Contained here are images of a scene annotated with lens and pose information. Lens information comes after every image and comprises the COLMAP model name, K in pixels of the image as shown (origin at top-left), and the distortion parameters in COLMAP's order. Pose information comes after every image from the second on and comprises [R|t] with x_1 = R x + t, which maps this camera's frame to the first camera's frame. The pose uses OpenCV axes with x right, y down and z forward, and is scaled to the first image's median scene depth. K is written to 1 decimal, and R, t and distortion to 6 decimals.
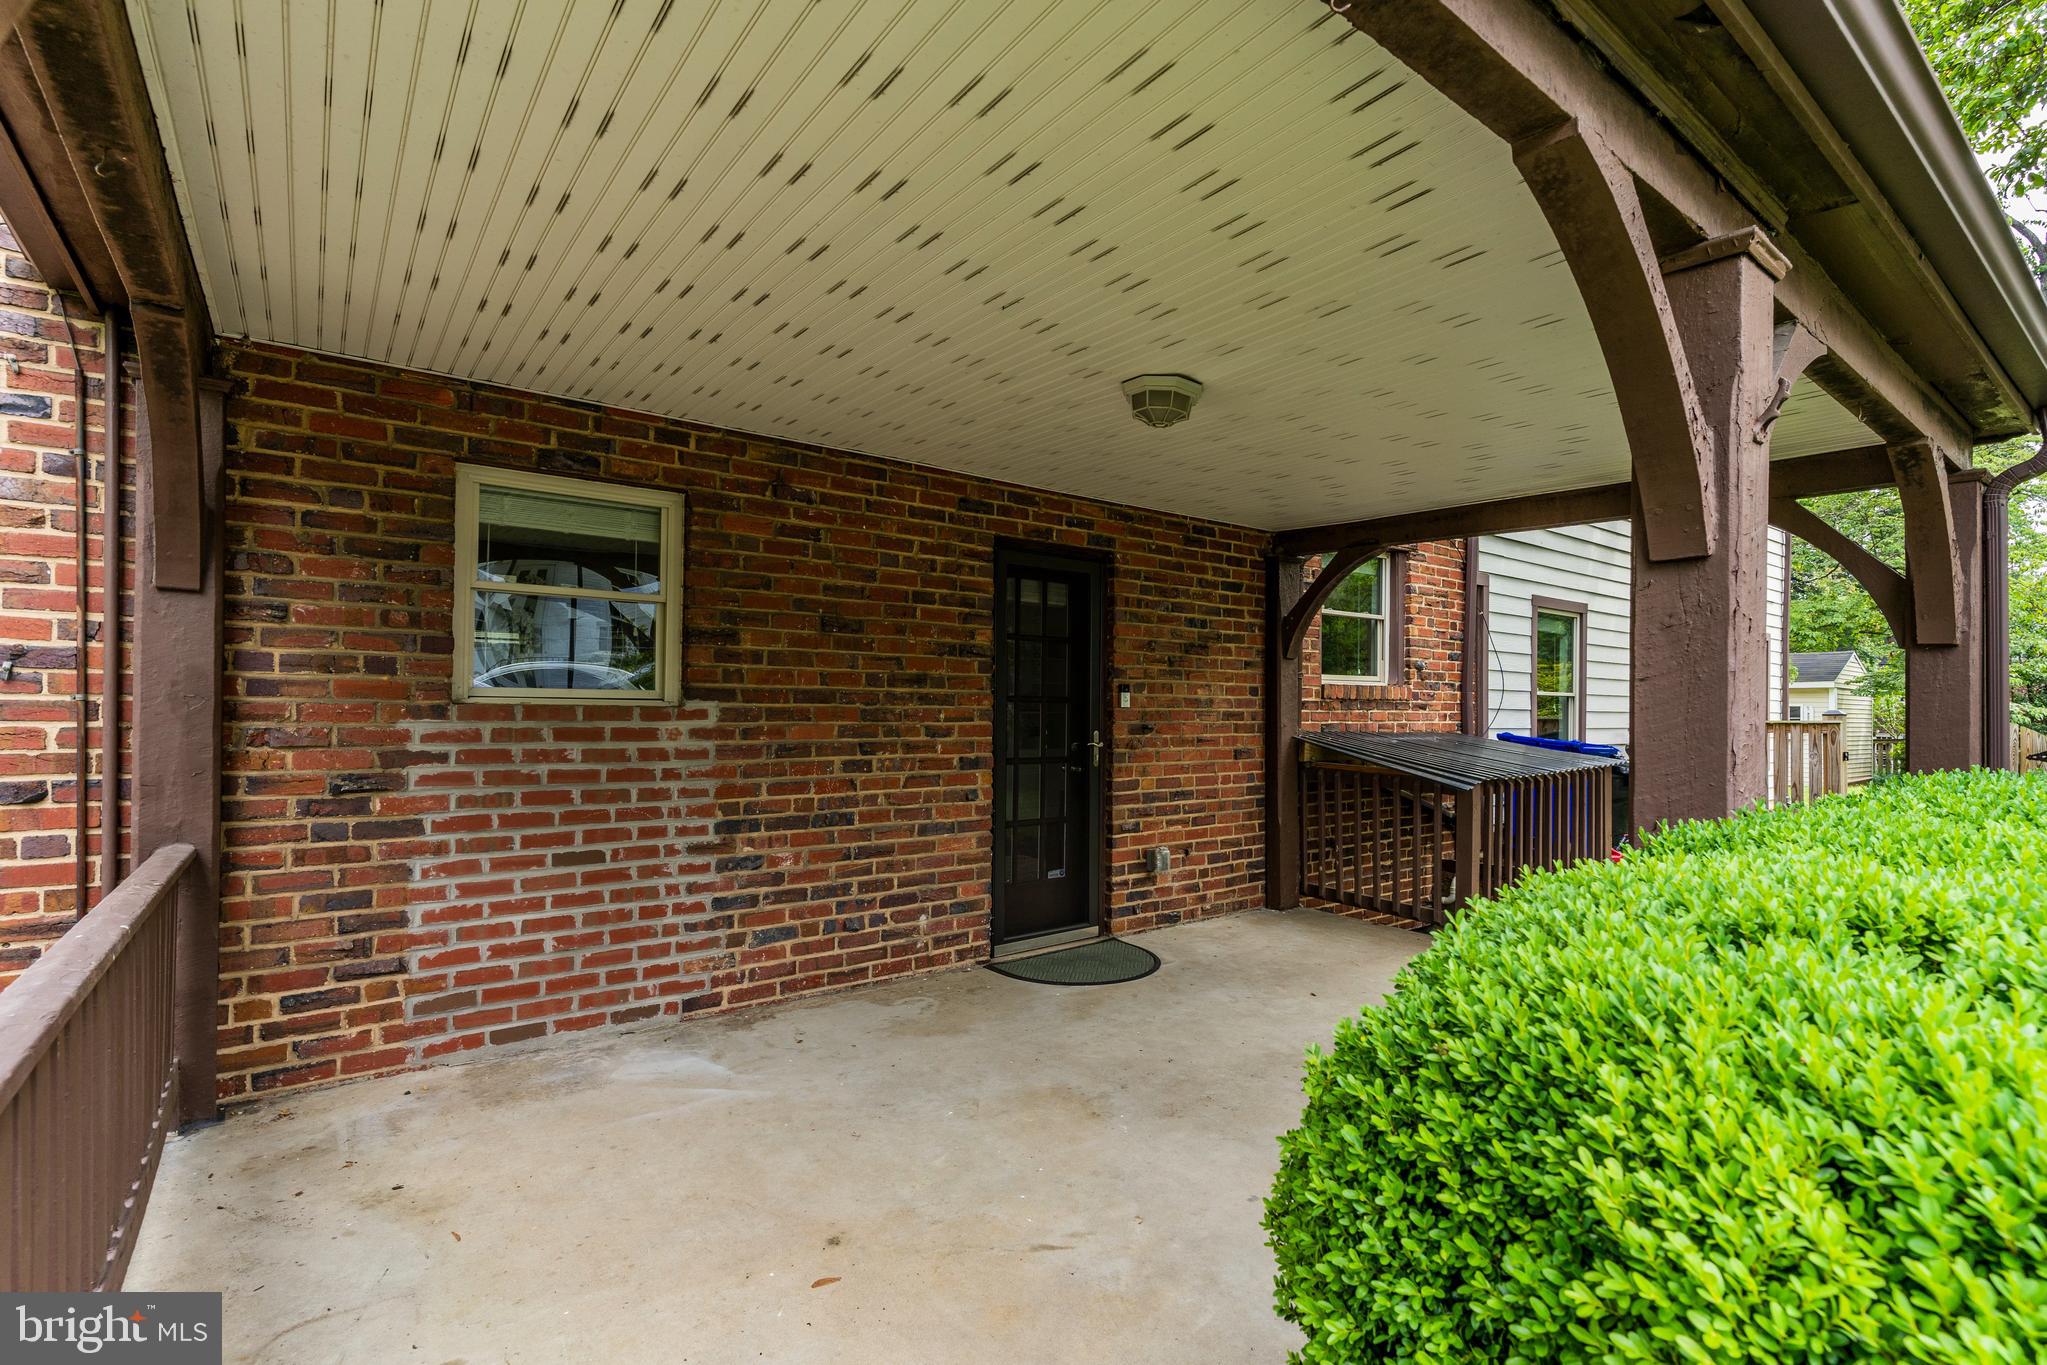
lens RADIAL K [[993.9, 0, 1035.3], [0, 993.9, 708.3], [0, 0, 1]] dist [-0.000367, -0.000119]
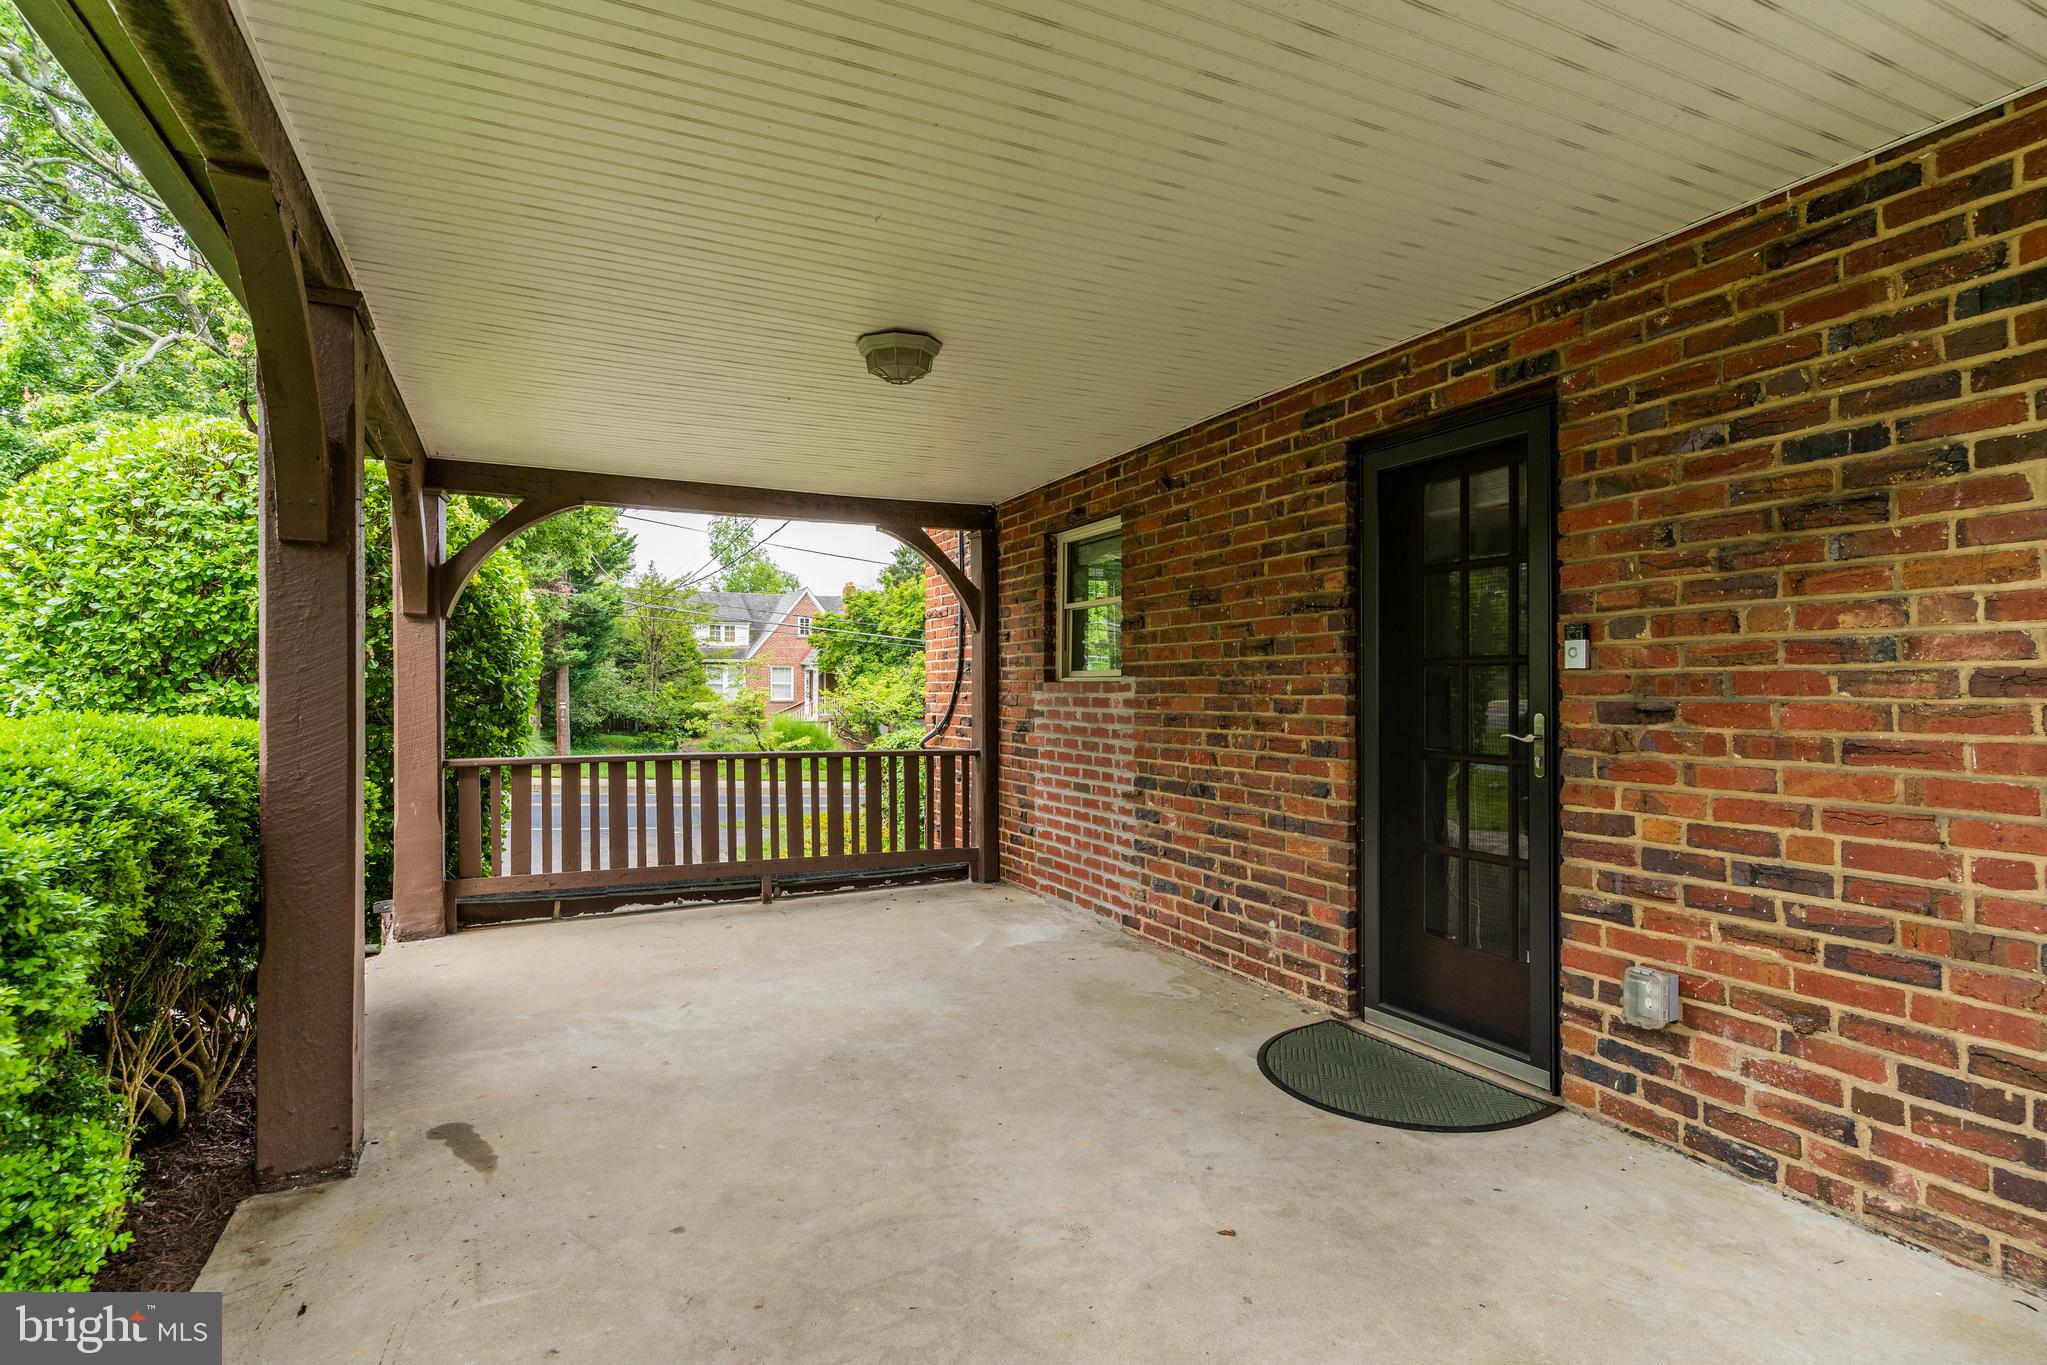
lens RADIAL K [[993.9, 0, 1035.3], [0, 993.9, 708.3], [0, 0, 1]] dist [-0.000367, -0.000119]
pose [[-0.211467, 0.003705, -0.977378, 0.816396], [-0.008768, 0.999945, 0.005688, 0.023724], [0.977346, 0.009772, -0.211423, 1.047132]]
